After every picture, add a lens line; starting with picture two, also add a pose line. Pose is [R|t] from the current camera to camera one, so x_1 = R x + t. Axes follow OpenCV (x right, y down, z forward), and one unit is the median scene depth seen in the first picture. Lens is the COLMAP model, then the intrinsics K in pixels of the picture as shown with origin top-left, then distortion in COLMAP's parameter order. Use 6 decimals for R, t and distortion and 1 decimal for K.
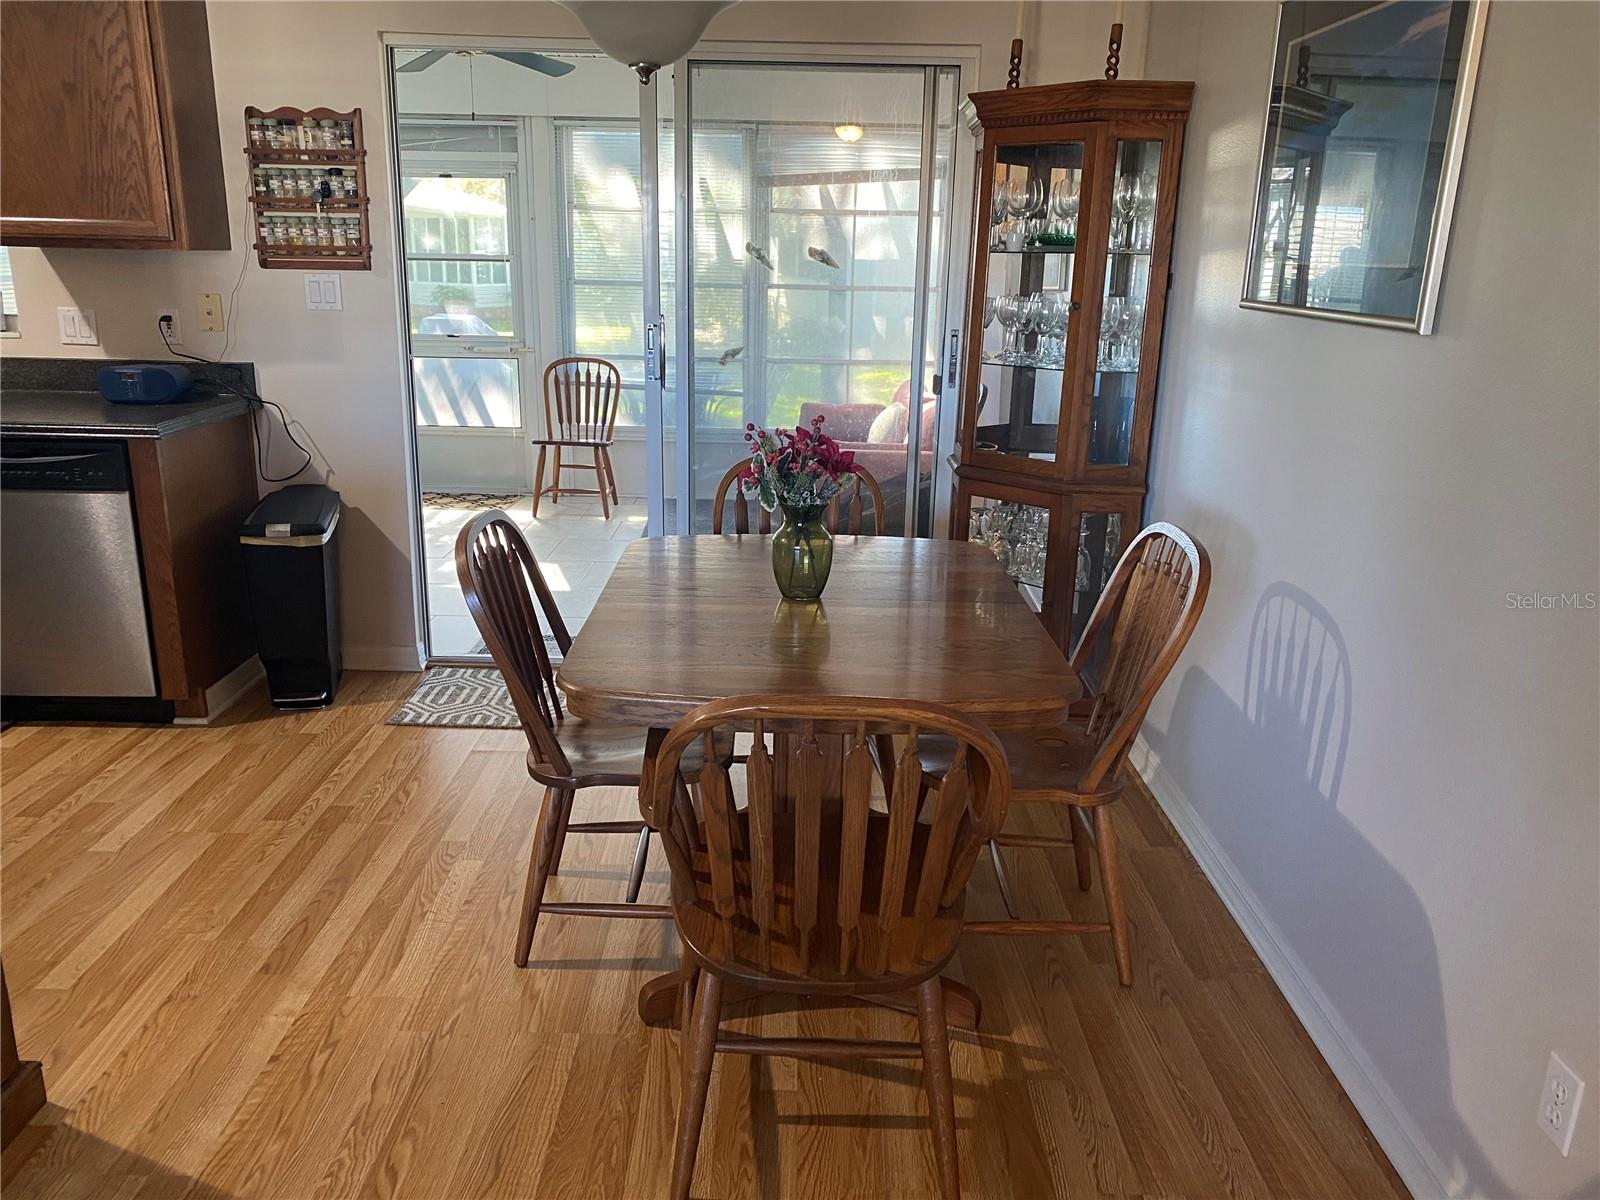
lens RADIAL K [[1218.3, 0, 769.2], [0, 1218.3, 595.8], [0, 0, 1]] dist [0.041488, -0.033131]
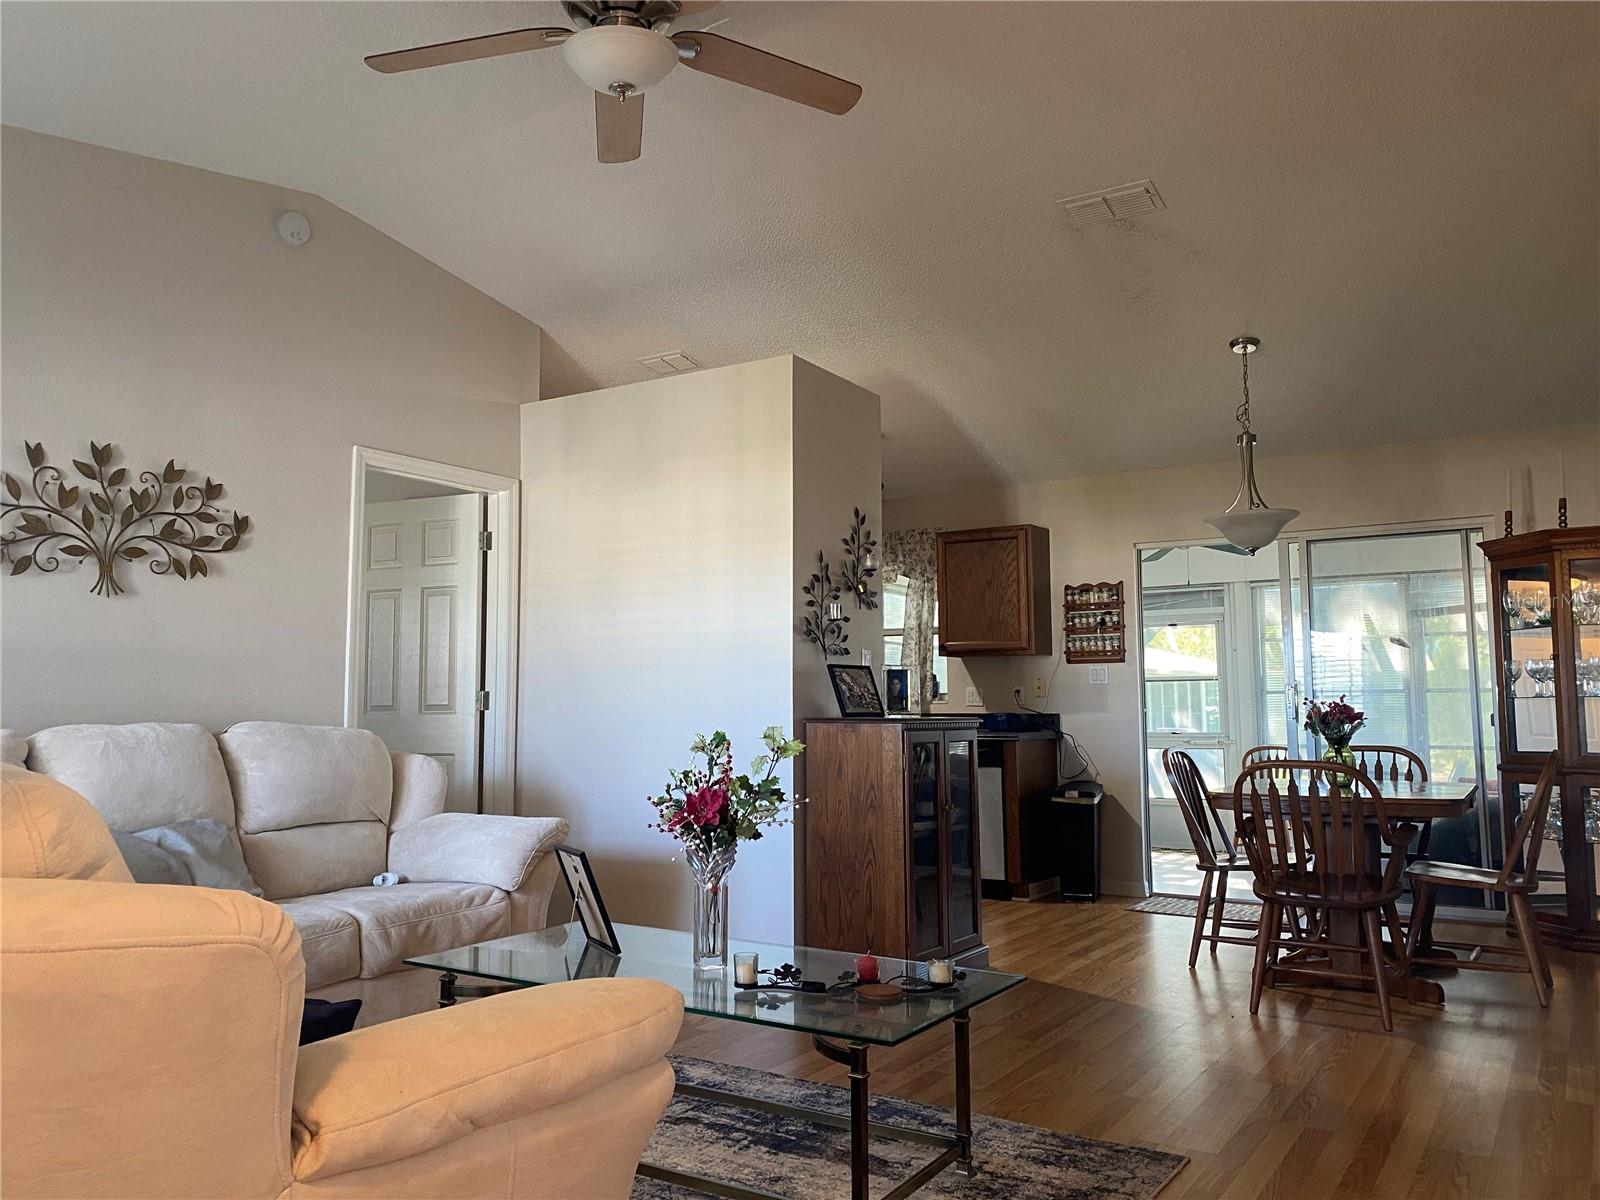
lens RADIAL K [[1218.3, 0, 793.8], [0, 1218.3, 587.7], [0, 0, 1]] dist [0.041488, -0.033131]
pose [[0.849562, -0.077262, -0.521800, 0.220962], [-0.124238, 0.932077, -0.340289, 0.319316], [0.512650, 0.353924, 0.782258, -0.735346]]
